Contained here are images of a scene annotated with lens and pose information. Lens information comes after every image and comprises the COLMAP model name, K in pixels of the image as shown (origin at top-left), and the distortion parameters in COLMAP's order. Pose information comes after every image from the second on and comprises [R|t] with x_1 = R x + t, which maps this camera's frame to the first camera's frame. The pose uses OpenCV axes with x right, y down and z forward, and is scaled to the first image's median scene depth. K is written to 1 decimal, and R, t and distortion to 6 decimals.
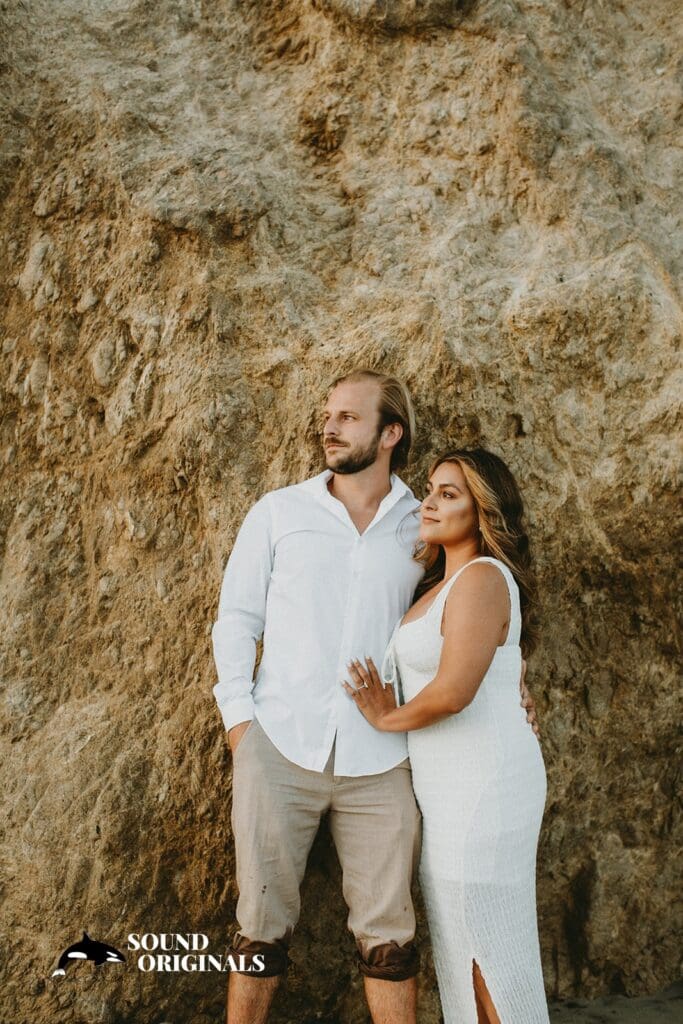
lens RADIAL K [[852.7, 0, 336.8], [0, 852.7, 514.9], [0, 0, 1]] dist [-0.013838, 0.051520]
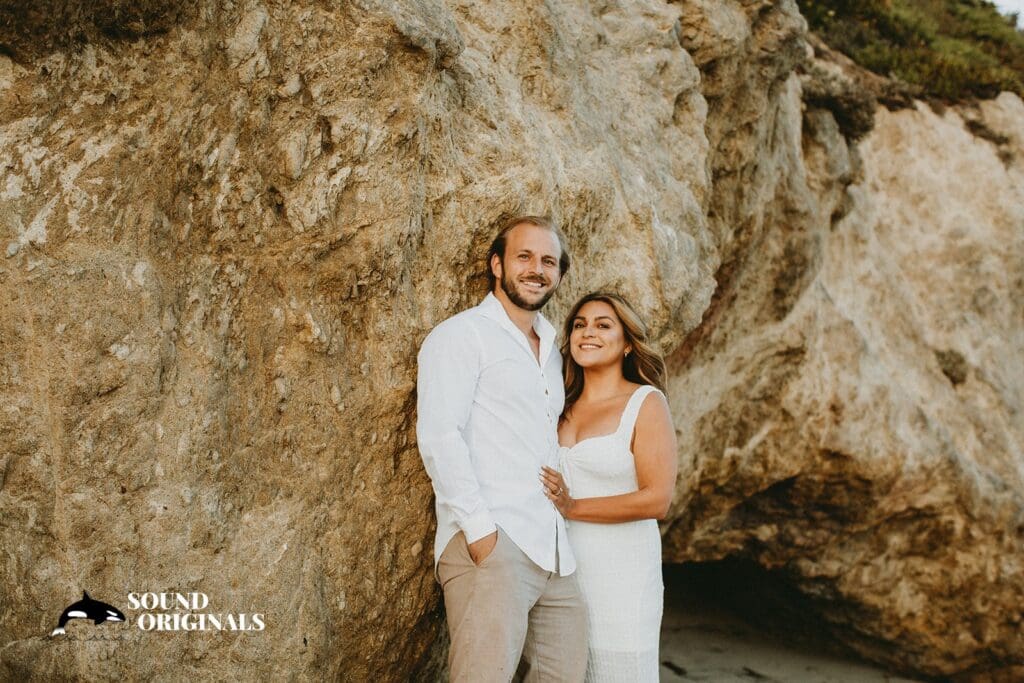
lens RADIAL K [[794.4, 0, 511.1], [0, 794.4, 337.9], [0, 0, 1]] dist [-0.002080, 0.047576]
pose [[0.841081, 0.115962, 0.528332, -0.524979], [-0.116932, 0.992633, -0.031719, 0.025902], [-0.528118, -0.035101, 0.848445, 0.110769]]
